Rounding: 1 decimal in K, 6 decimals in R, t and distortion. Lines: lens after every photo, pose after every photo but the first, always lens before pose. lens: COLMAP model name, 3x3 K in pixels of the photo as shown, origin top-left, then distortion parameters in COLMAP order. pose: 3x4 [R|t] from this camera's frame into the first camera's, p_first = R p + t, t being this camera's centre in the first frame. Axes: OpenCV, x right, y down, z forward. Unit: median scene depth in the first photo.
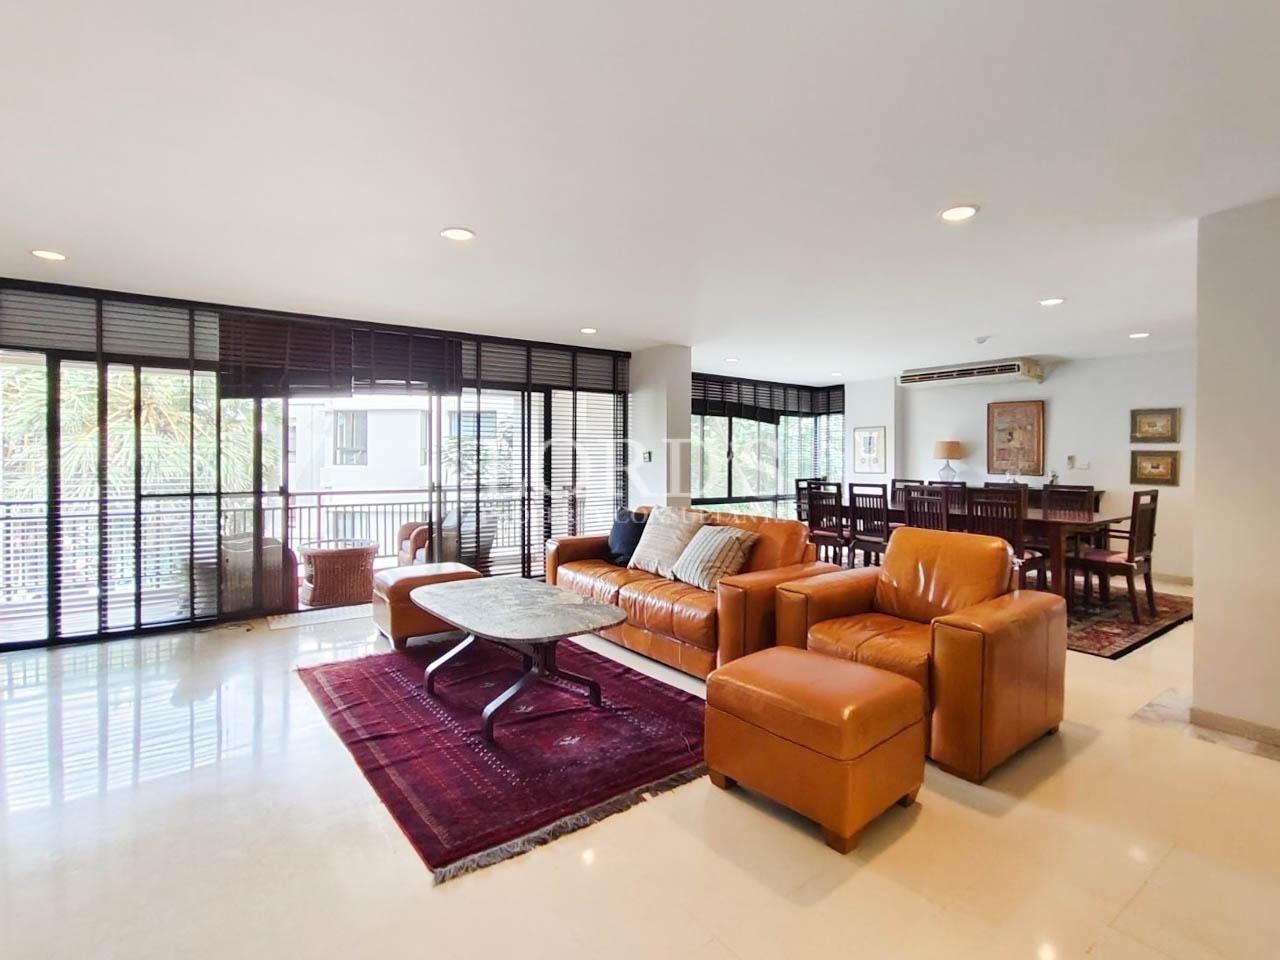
lens RADIAL K [[621.5, 0, 641.3], [0, 621.5, 461.6], [0, 0, 1]] dist [-0.031883, 0.029694]
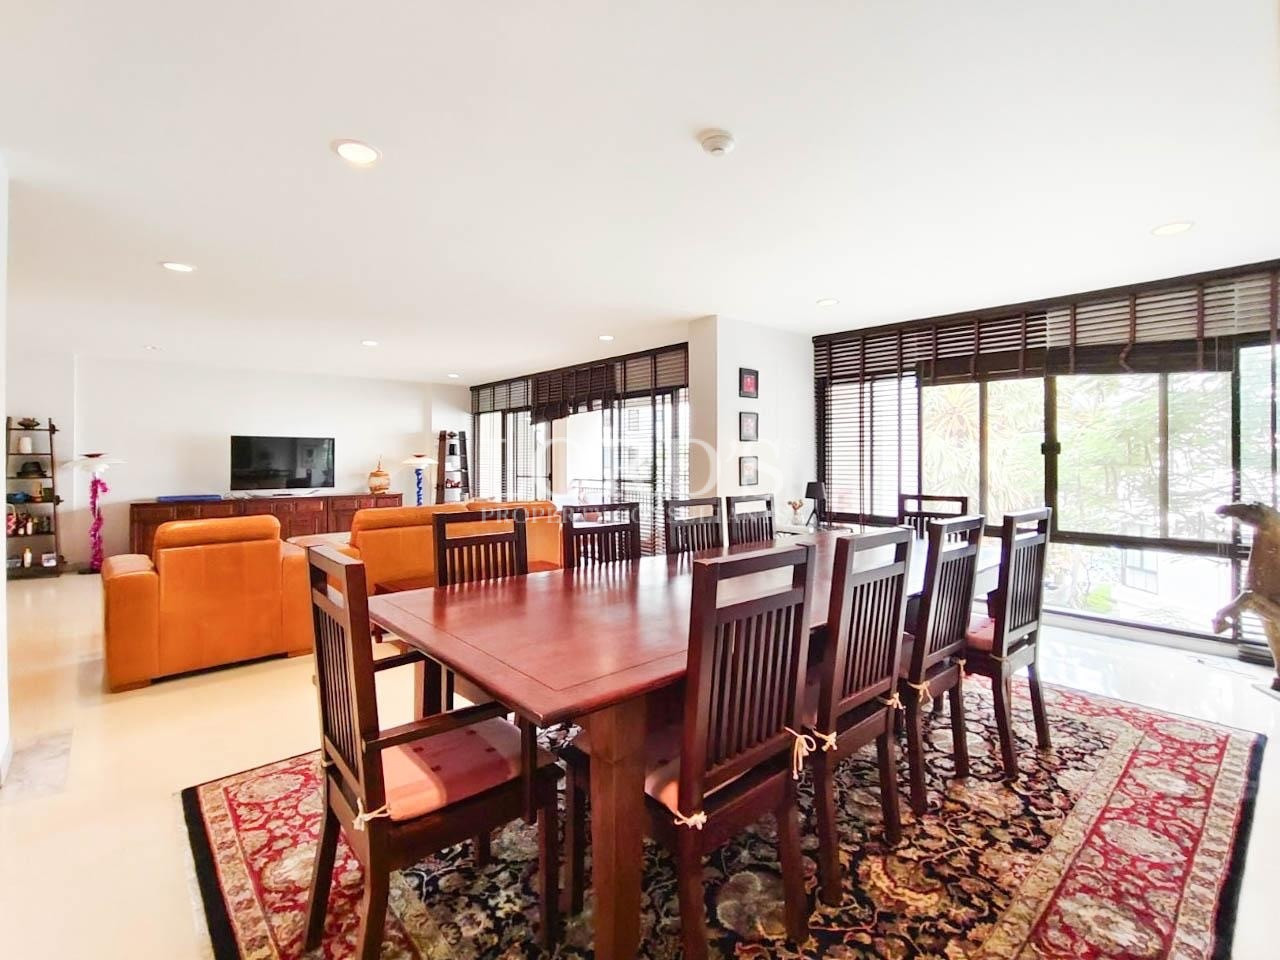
lens RADIAL K [[612.7, 0, 634.1], [0, 612.7, 455.9], [0, 0, 1]] dist [-0.000909, 0.000359]
pose [[0.082933, 0.000089, -0.996555, 1.156863], [-0.000861, 1.000000, 0.000017, -0.010046], [0.996555, 0.000857, 0.082933, 1.143657]]
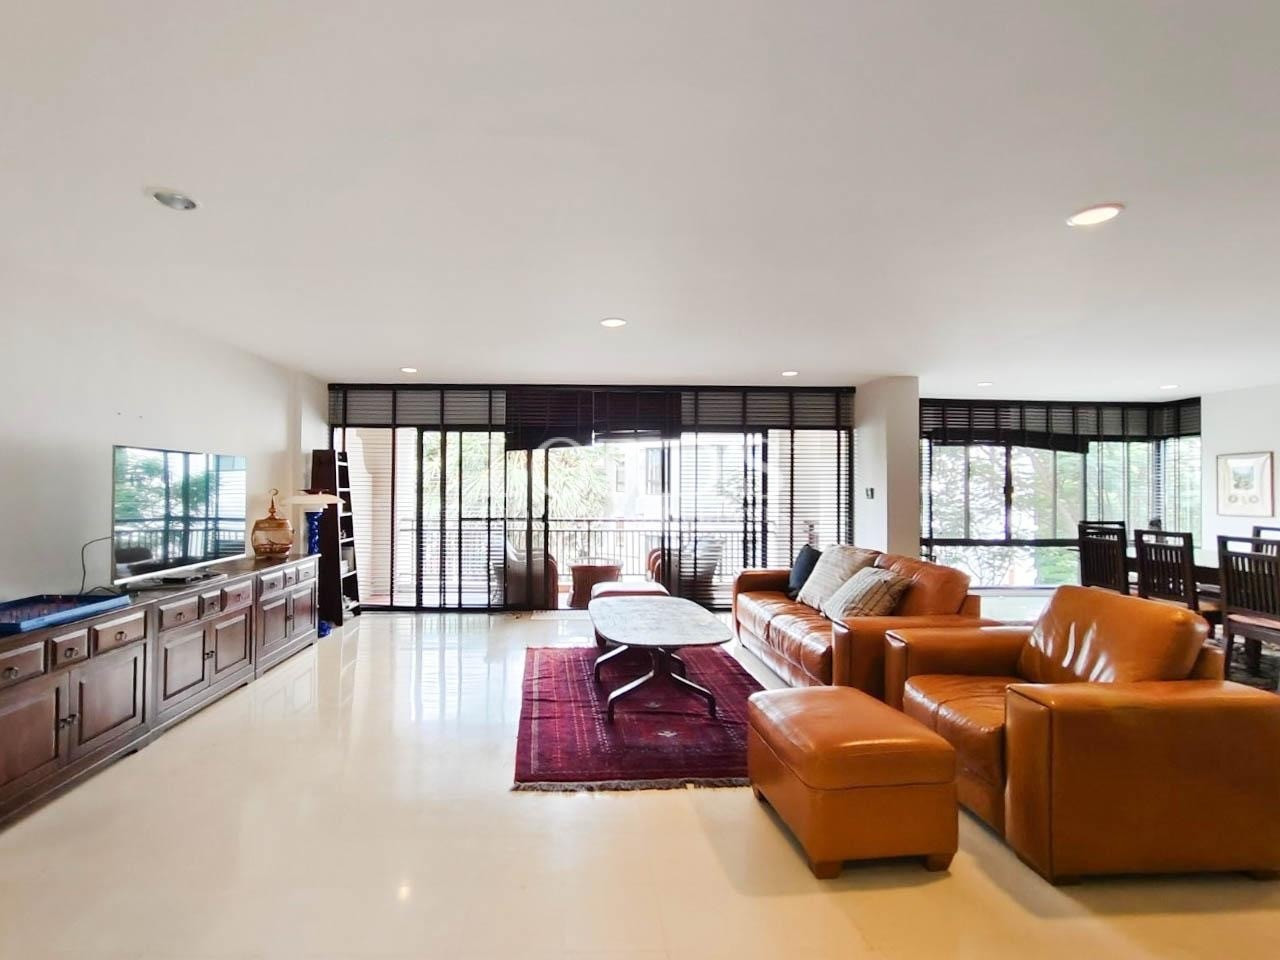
lens RADIAL K [[615.7, 0, 595.7], [0, 615.7, 481.6], [0, 0, 1]] dist [-0.003341, -0.000320]
pose [[0.828342, -0.001417, -0.560221, 0.274064], [-0.006909, 0.999895, -0.012746, -0.015638], [0.560180, 0.014429, 0.828245, -0.049691]]
